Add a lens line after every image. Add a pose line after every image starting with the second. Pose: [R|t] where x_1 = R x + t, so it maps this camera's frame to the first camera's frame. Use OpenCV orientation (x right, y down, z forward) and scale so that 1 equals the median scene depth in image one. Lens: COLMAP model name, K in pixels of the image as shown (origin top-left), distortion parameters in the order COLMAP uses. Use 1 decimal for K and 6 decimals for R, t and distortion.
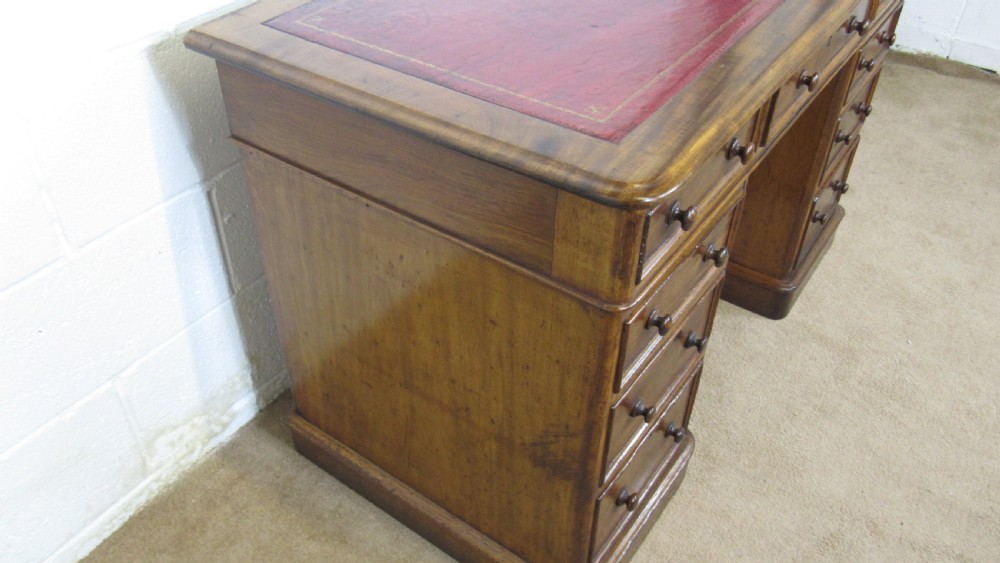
lens RADIAL K [[792.1, 0, 502.8], [0, 792.1, 288.5], [0, 0, 1]] dist [-0.027474, 0.006205]
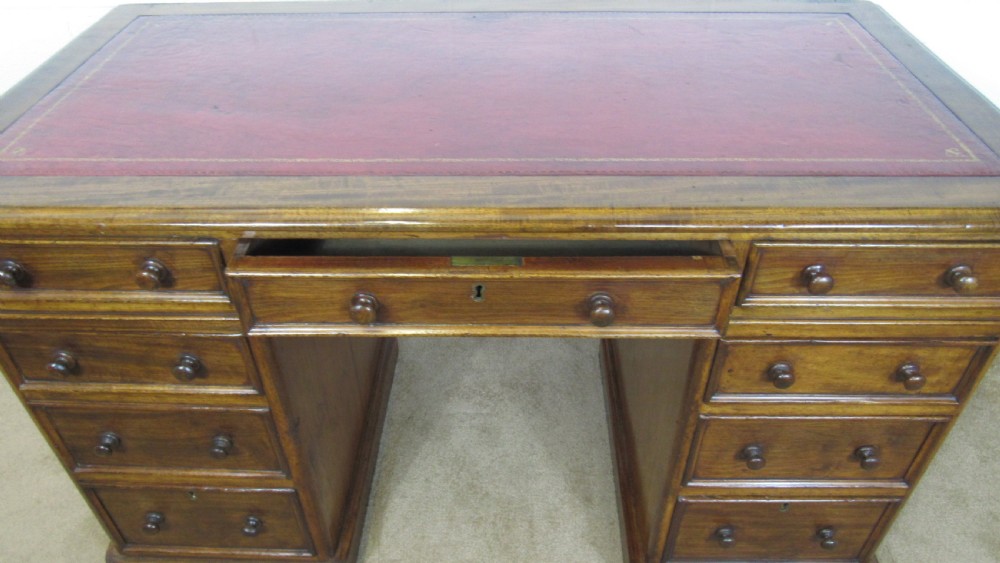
lens RADIAL K [[714.1, 0, 498.0], [0, 714.1, 283.5], [0, 0, 1]] dist [-0.027661, 0.008302]
pose [[0.566326, 0.518464, -0.640679, 0.687196], [-0.518300, 0.828439, 0.212259, -0.344845], [0.640812, 0.211856, 0.737887, 0.384958]]
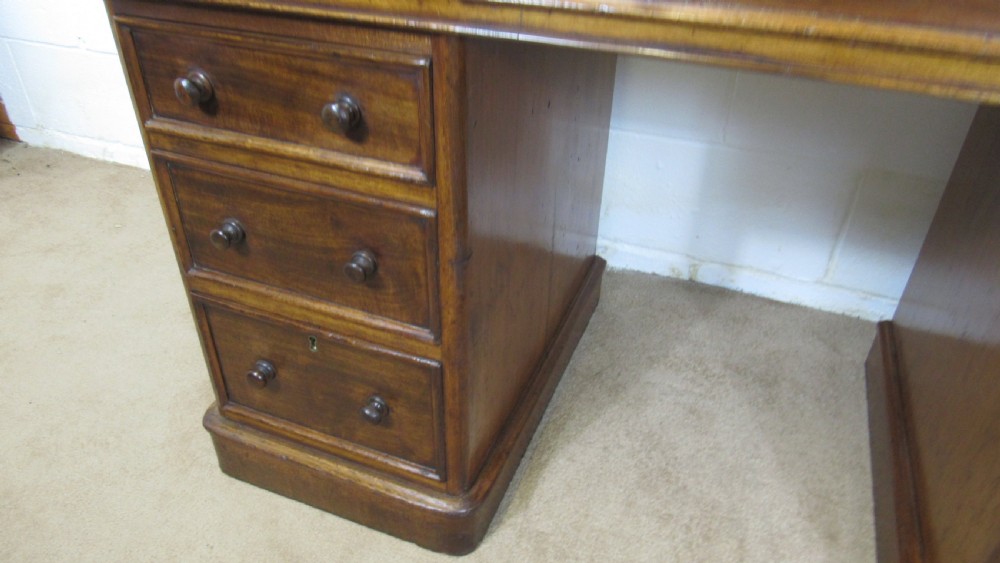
lens RADIAL K [[714.1, 0, 498.0], [0, 714.1, 283.5], [0, 0, 1]] dist [-0.027661, 0.008302]
pose [[0.254724, 0.549014, -0.796052, 0.605749], [-0.628337, 0.719713, 0.295308, -0.134386], [0.735057, 0.424967, 0.528294, 0.560650]]
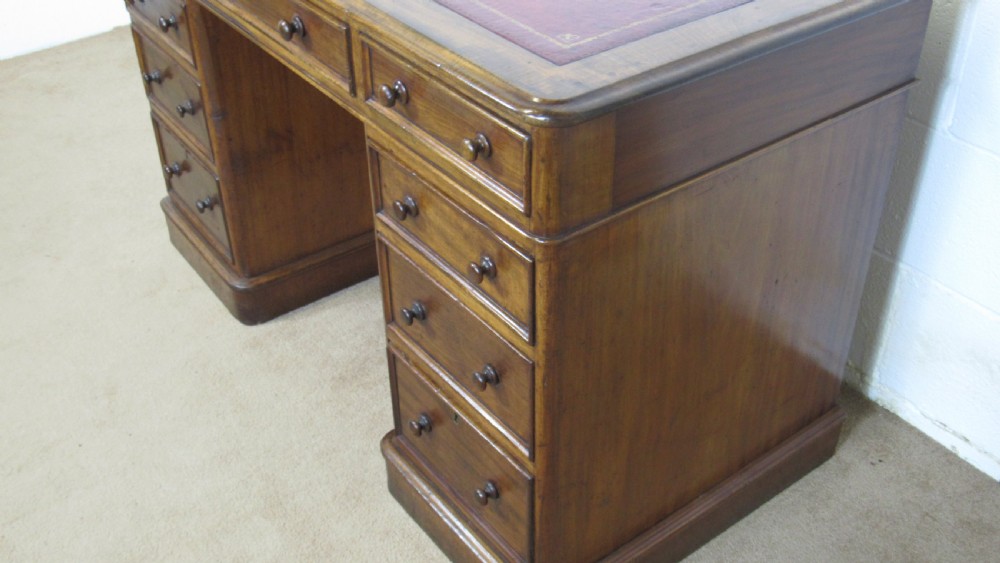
lens RADIAL K [[1030.0, 0, 500.0], [0, 1030.0, 281.5], [0, 0, 1]] dist [-0.051837, 0.008926]
pose [[-0.297919, 0.574160, -0.762617, 1.134913], [-0.599549, 0.509122, 0.617524, -0.813130], [0.742823, 0.641198, 0.192560, 0.916991]]
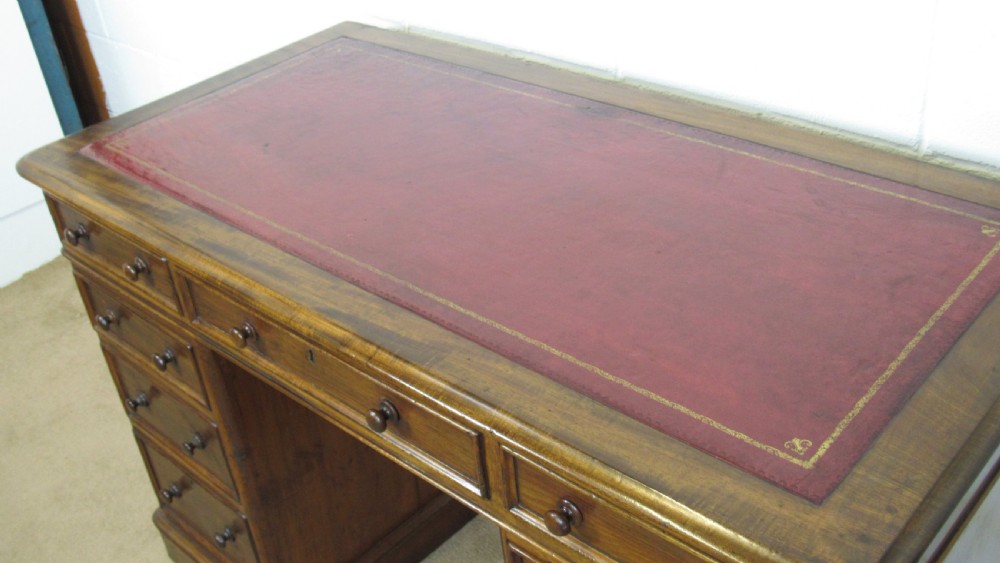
lens RADIAL K [[1030.0, 0, 500.0], [0, 1030.0, 281.5], [0, 0, 1]] dist [-0.051837, 0.008926]
pose [[-0.106366, 0.557036, -0.823649, 0.924865], [-0.561927, 0.649712, 0.511970, -0.749694], [0.820320, 0.517286, 0.243906, 0.657582]]
